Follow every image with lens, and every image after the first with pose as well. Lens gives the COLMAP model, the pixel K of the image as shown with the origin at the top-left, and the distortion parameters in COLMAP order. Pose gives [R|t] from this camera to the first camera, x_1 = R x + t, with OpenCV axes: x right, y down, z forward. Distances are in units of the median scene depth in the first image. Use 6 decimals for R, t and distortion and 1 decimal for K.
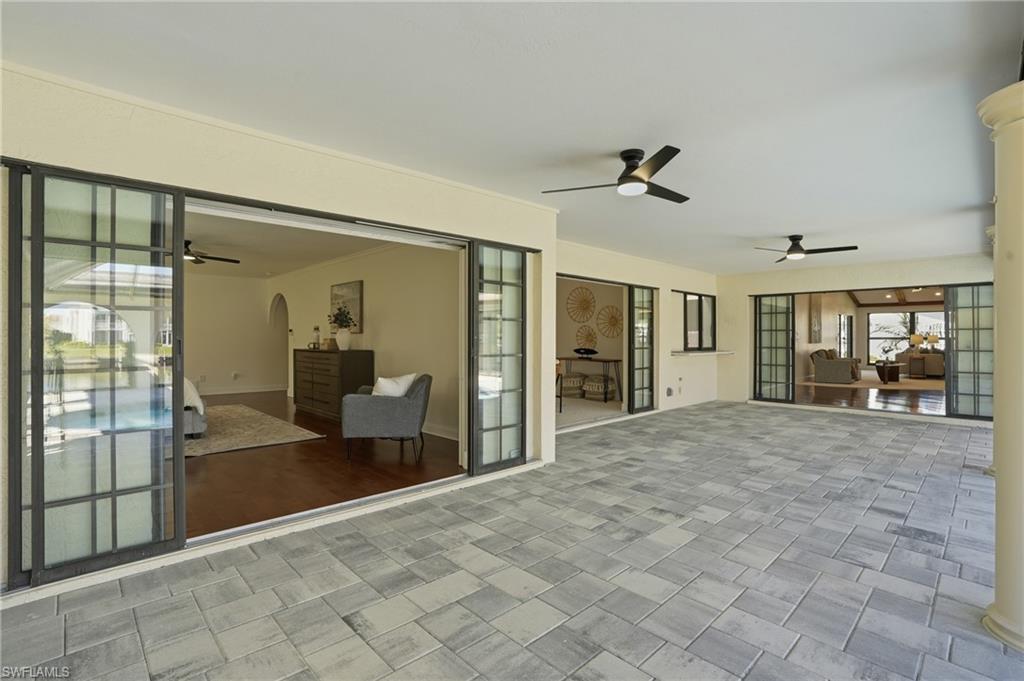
lens RADIAL K [[466.9, 0, 515.0], [0, 466.9, 335.5], [0, 0, 1]] dist [-0.034719, 0.006101]
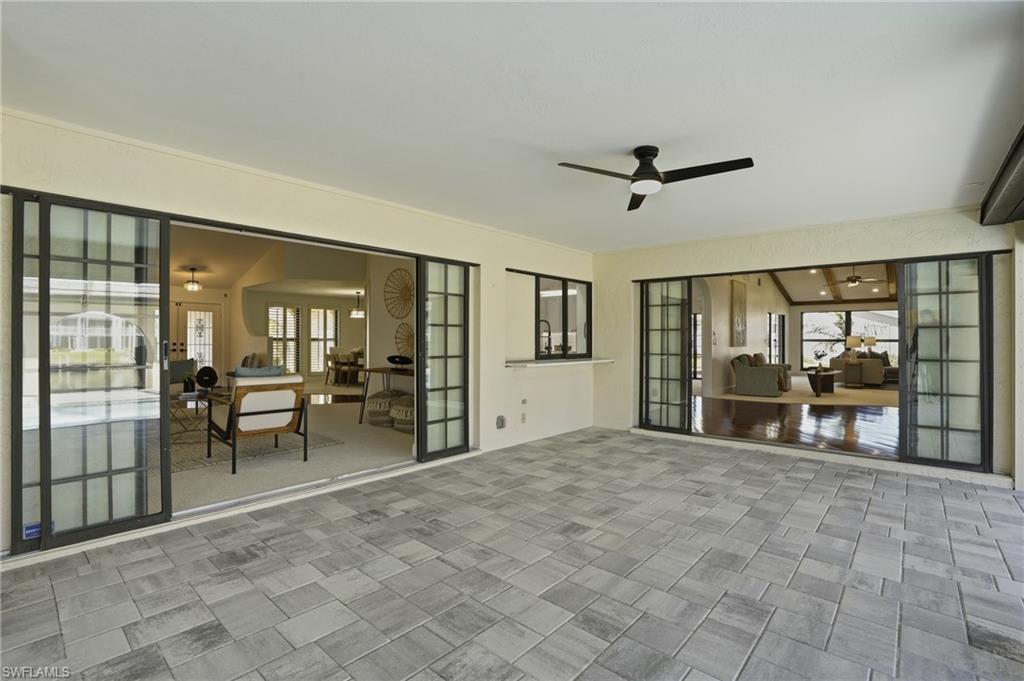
lens RADIAL K [[466.9, 0, 508.7], [0, 466.9, 339.8], [0, 0, 1]] dist [-0.034719, 0.006101]
pose [[0.996664, -0.000938, 0.081610, 0.238943], [0.000587, 0.999990, 0.004320, 0.001053], [-0.081613, -0.004257, 0.996655, 0.280858]]
